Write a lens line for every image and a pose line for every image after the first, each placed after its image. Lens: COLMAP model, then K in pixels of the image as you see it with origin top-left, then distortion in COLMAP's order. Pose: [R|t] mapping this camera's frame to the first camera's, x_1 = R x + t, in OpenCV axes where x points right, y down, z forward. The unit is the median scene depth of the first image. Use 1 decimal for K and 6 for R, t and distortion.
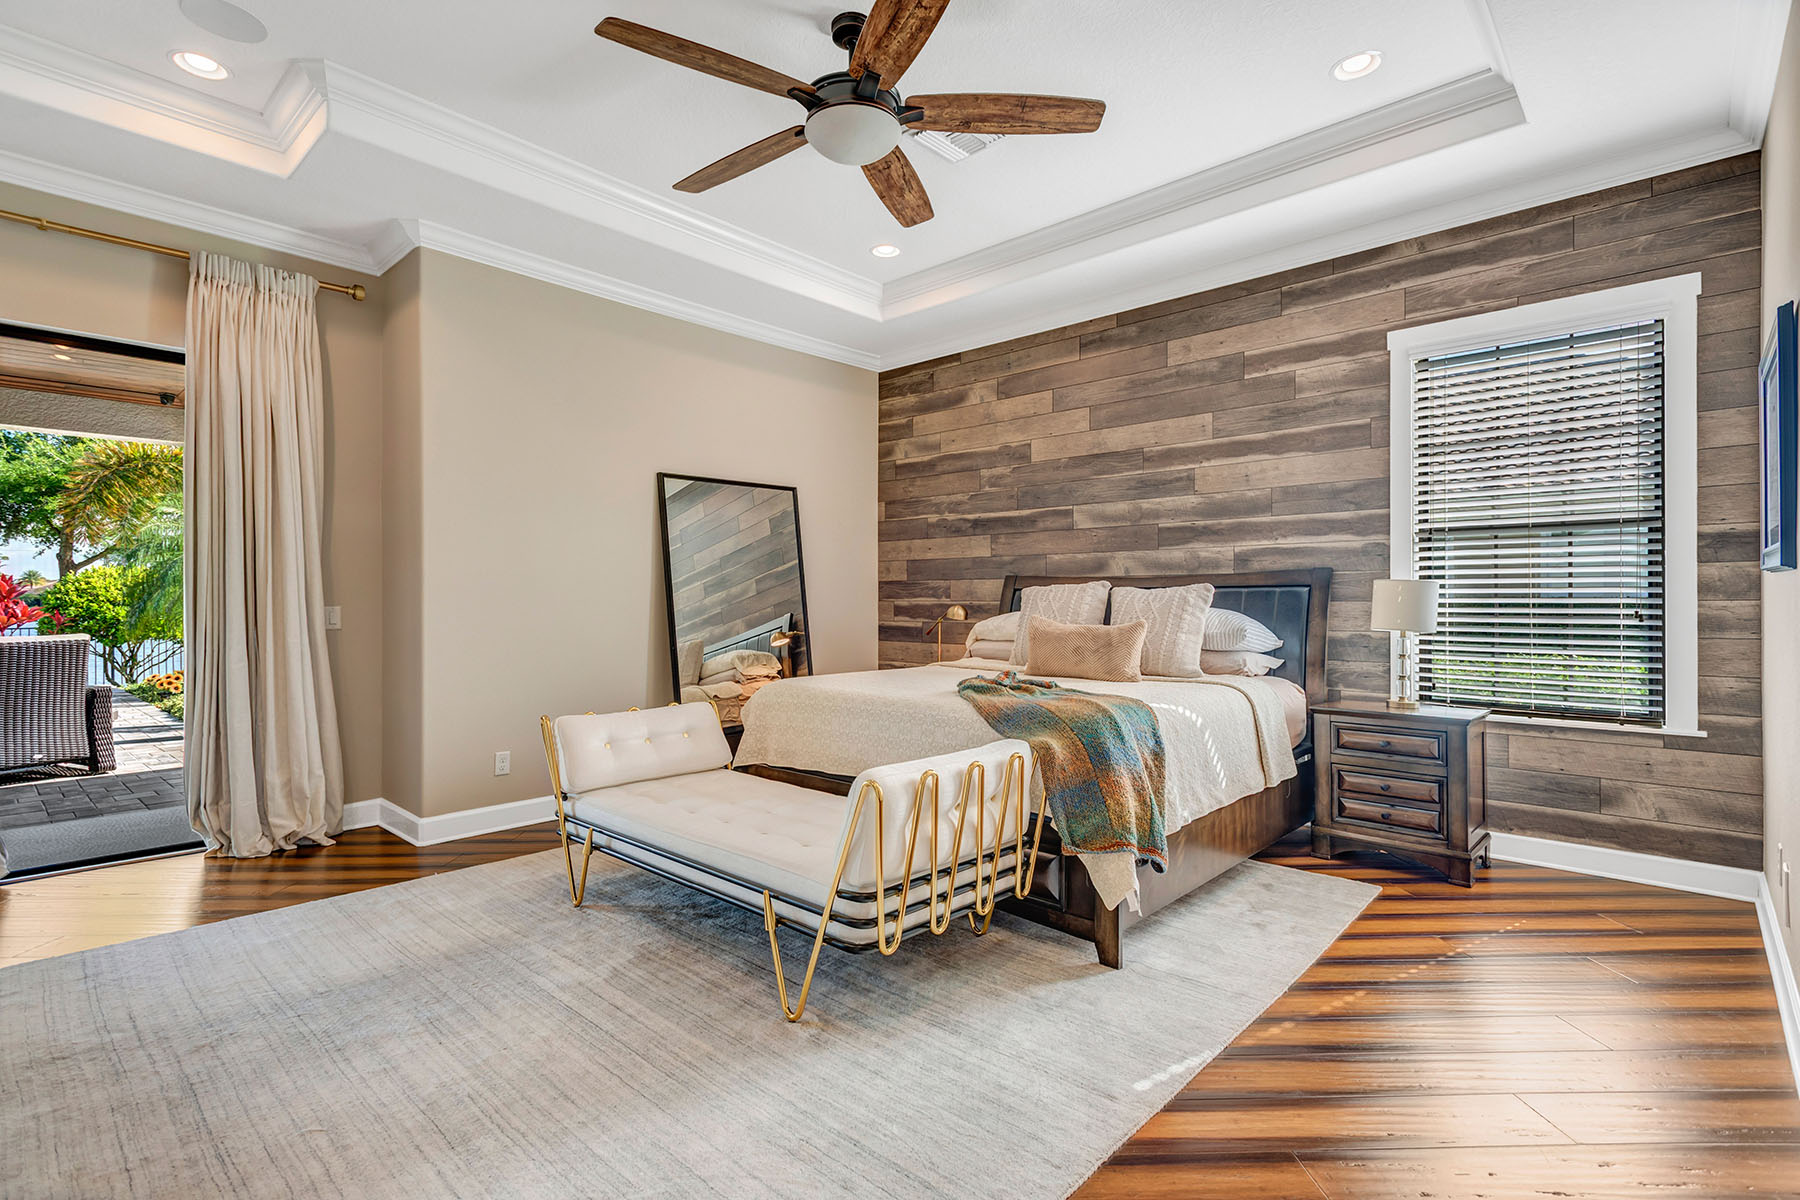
lens RADIAL K [[848.3, 0, 897.8], [0, 848.3, 595.1], [0, 0, 1]] dist [0.016523, -0.005614]
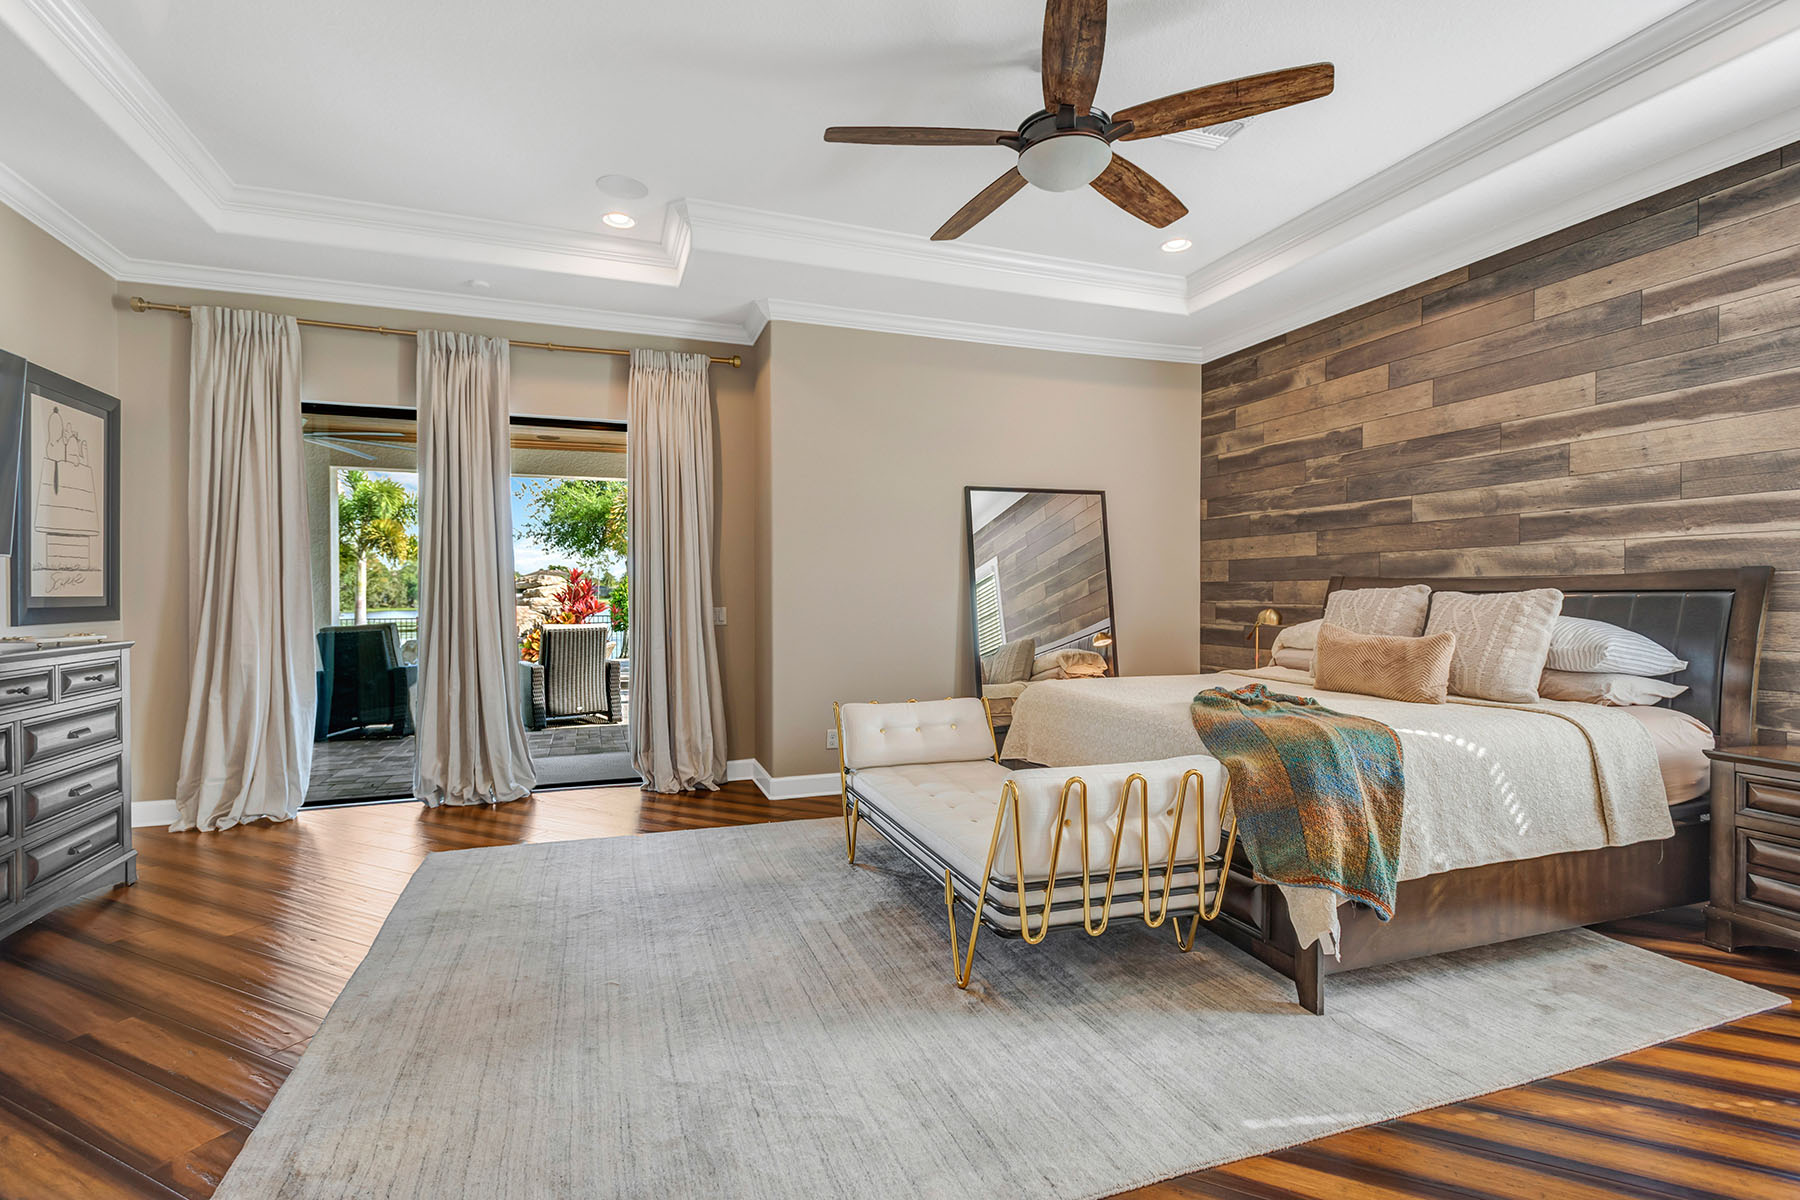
lens RADIAL K [[848.3, 0, 902.3], [0, 848.3, 596.8], [0, 0, 1]] dist [0.016523, -0.005614]
pose [[0.886777, 0.001932, -0.462194, 0.196765], [0.002876, 0.999949, 0.009696, -0.016001], [0.462189, -0.009928, 0.886726, -0.015954]]
